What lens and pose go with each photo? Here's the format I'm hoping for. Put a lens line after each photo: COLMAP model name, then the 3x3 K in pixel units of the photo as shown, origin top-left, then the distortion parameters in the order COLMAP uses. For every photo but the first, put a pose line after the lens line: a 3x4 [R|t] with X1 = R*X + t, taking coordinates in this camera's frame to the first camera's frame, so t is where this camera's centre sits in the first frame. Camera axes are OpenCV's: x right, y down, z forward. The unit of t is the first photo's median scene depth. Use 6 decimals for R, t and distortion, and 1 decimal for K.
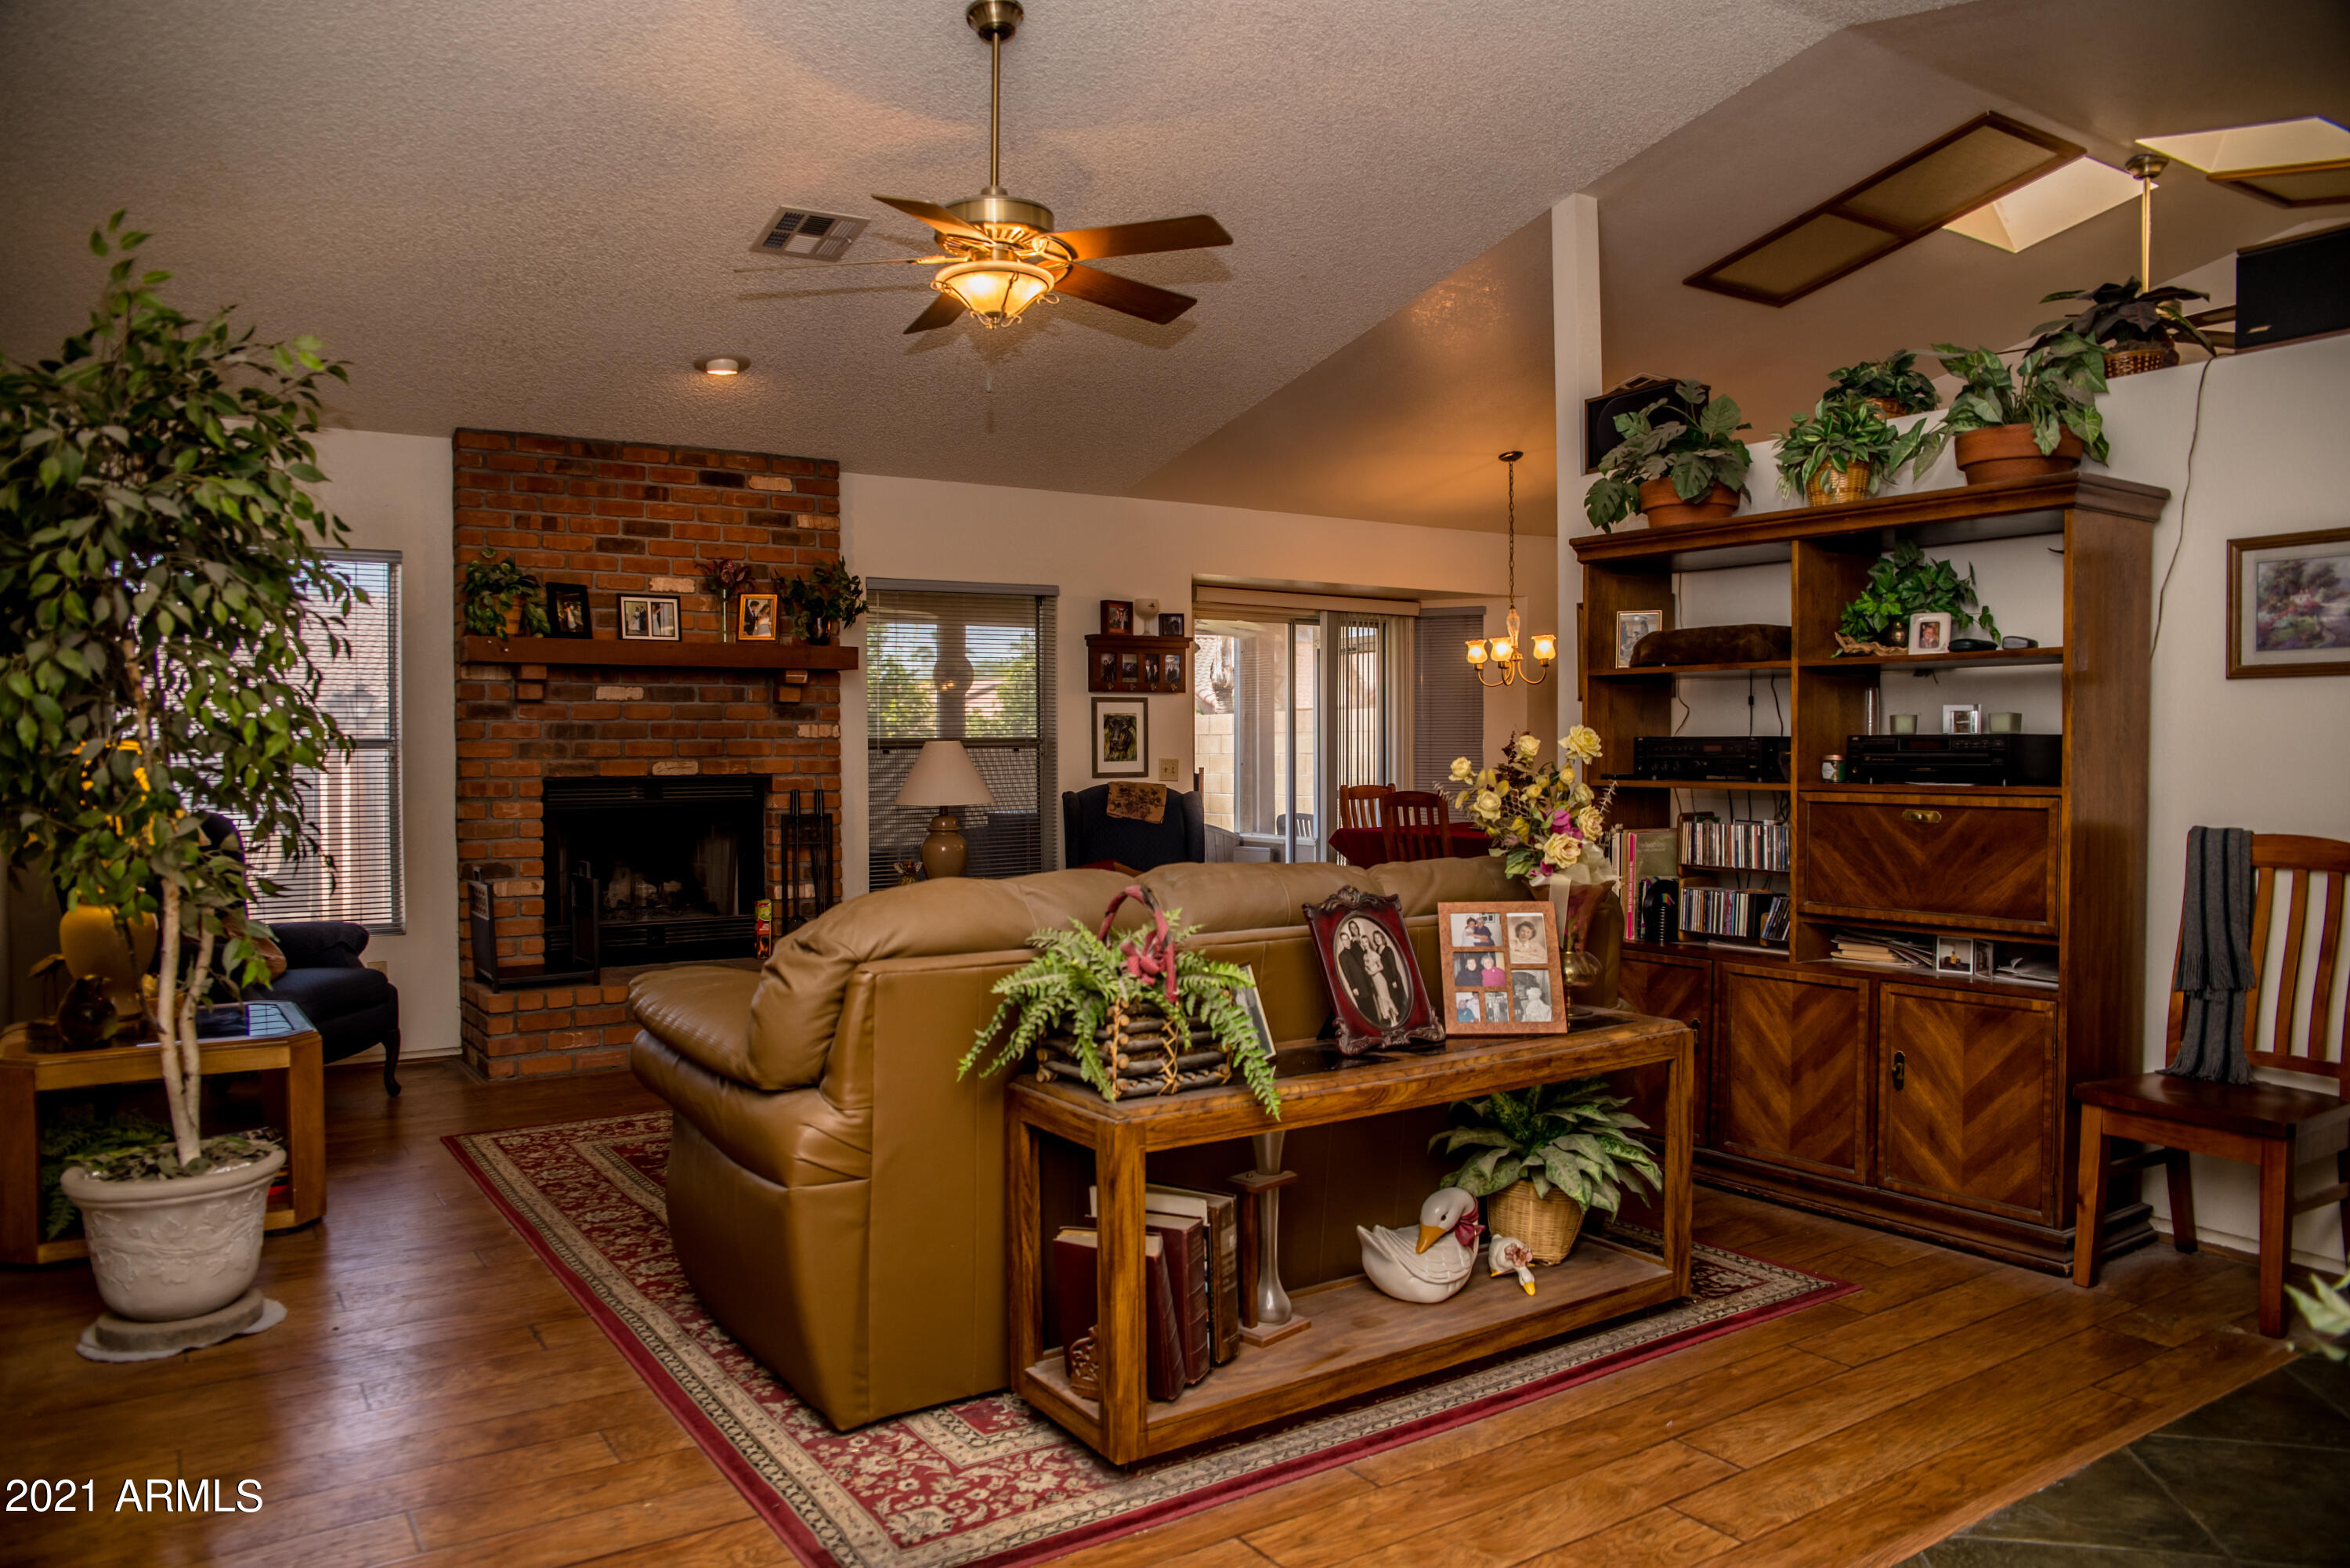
lens RADIAL K [[1619.8, 0, 1178.8], [0, 1619.8, 773.2], [0, 0, 1]] dist [-0.111815, 0.093097]
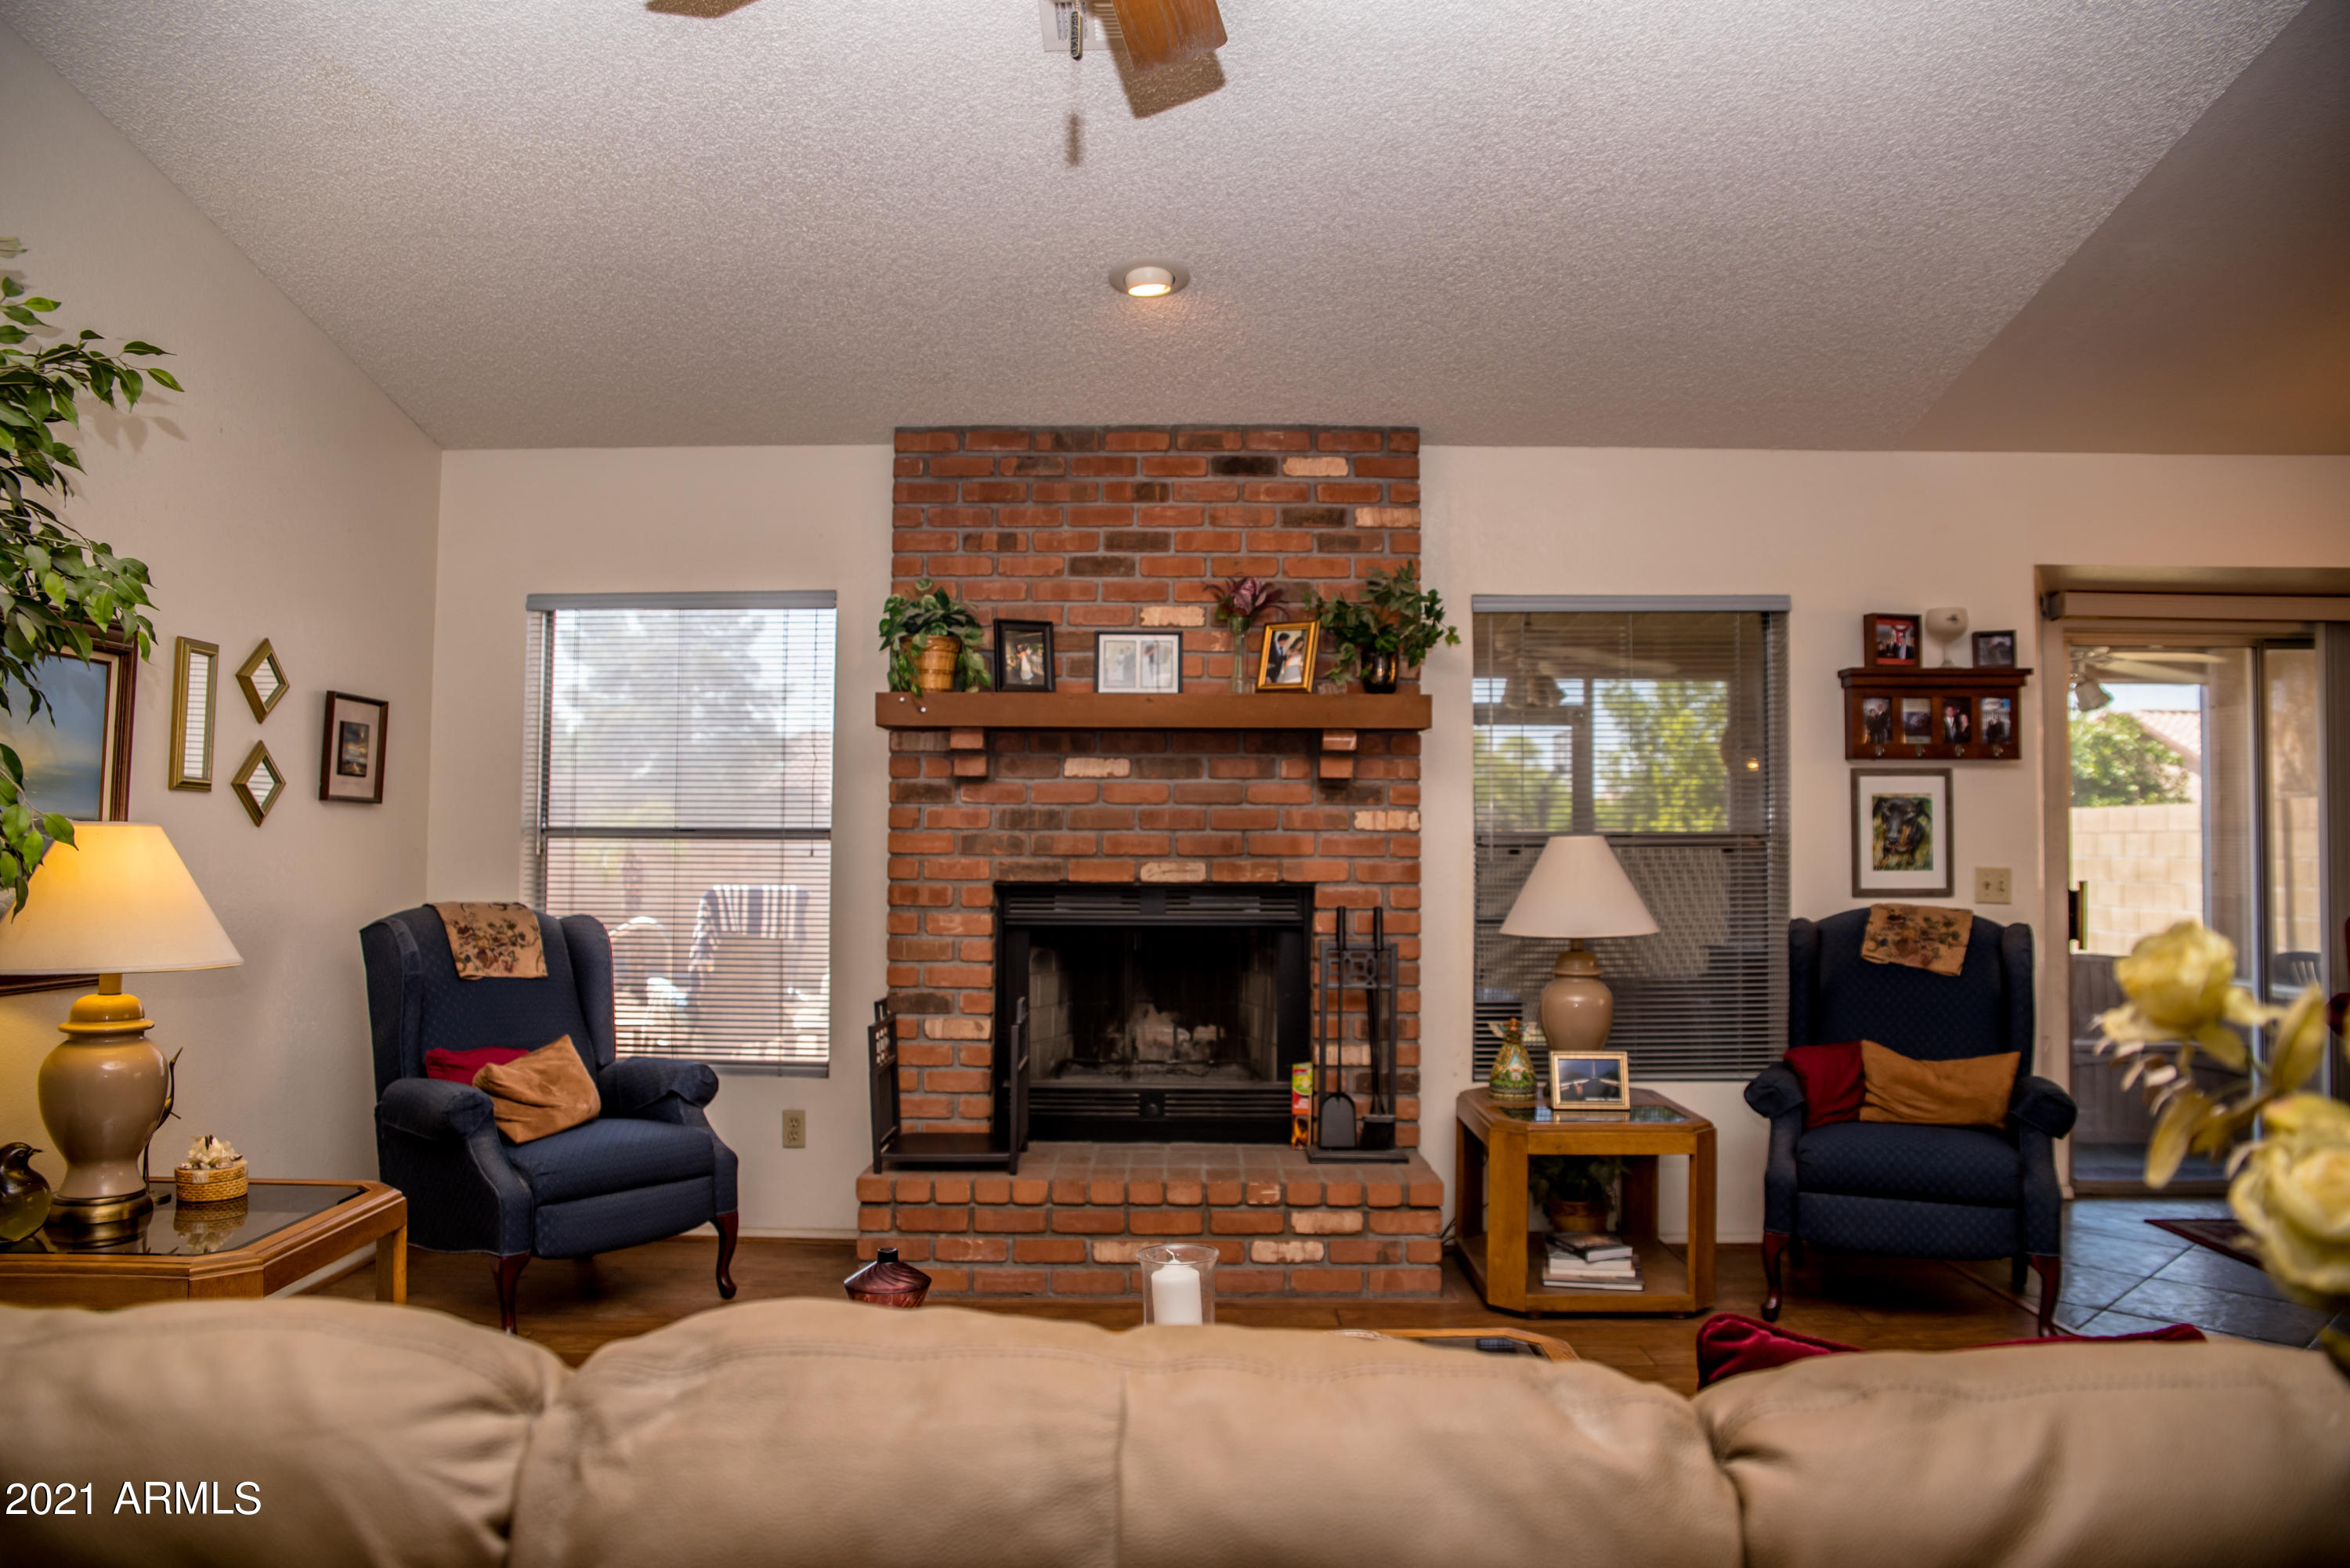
lens RADIAL K [[1619.8, 0, 1178.2], [0, 1619.8, 791.2], [0, 0, 1]] dist [-0.111815, 0.093097]
pose [[0.825744, -0.010658, -0.563944, 0.092336], [-0.017758, 0.998835, -0.044879, -0.006484], [0.563765, 0.047073, 0.824593, 0.394377]]
